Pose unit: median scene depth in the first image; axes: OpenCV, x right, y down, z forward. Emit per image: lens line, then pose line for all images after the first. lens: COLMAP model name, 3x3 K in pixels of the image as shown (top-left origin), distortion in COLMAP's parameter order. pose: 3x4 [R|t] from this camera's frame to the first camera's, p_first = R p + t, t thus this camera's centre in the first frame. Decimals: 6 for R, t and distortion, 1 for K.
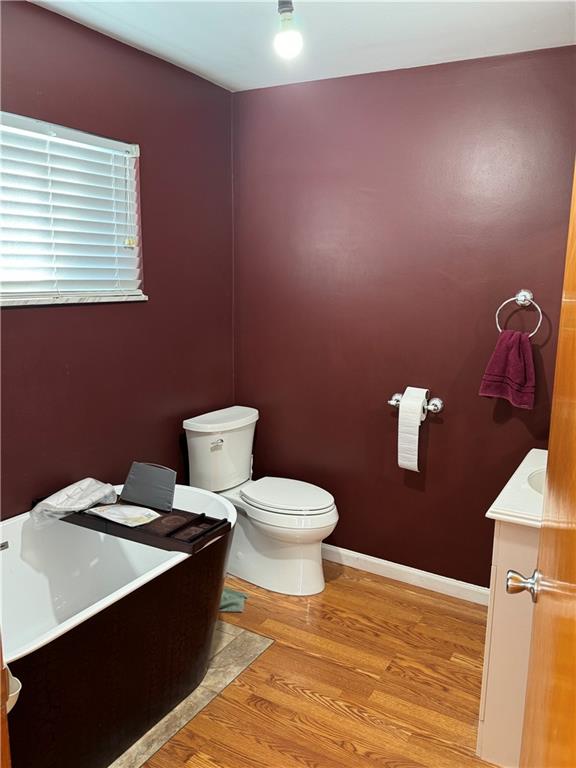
lens RADIAL K [[621.3, 0, 288.0], [0, 621.3, 384.3], [0, 0, 1]] dist [0.019316, -0.060952]
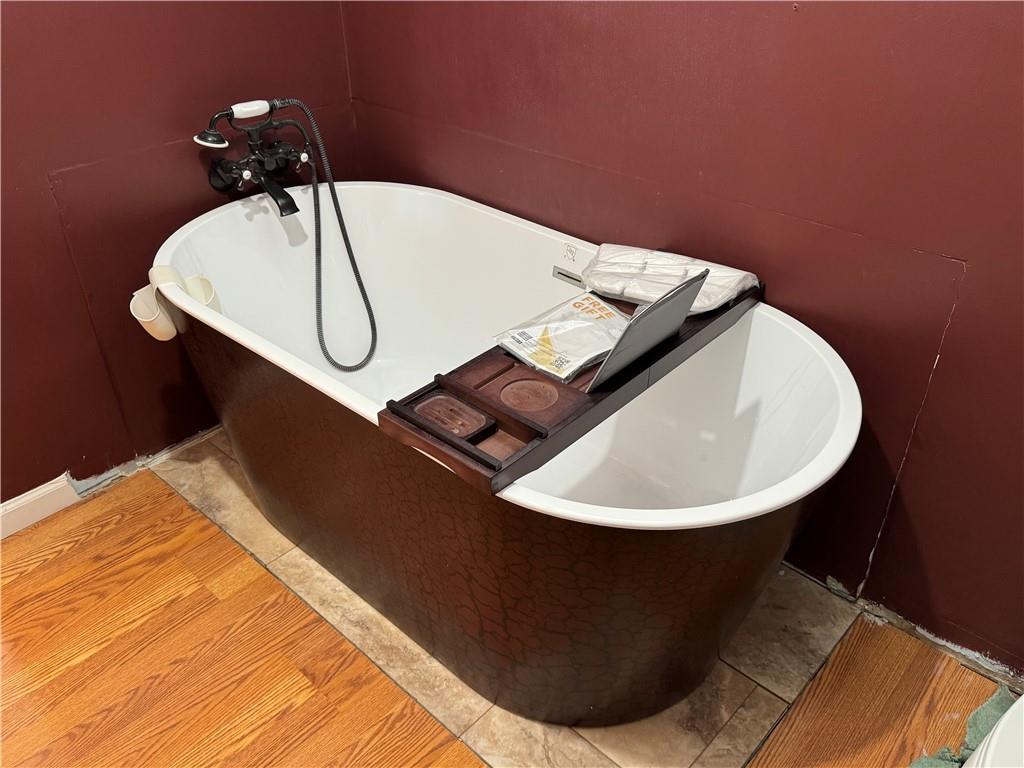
lens RADIAL K [[828.4, 0, 512.3], [0, 828.4, 382.4], [0, 0, 1]] dist [0.019316, -0.060952]
pose [[-0.214963, 0.525387, -0.823261, 0.292207], [-0.186024, 0.805508, 0.562630, -0.105264], [0.958742, 0.274091, -0.075420, 1.114671]]
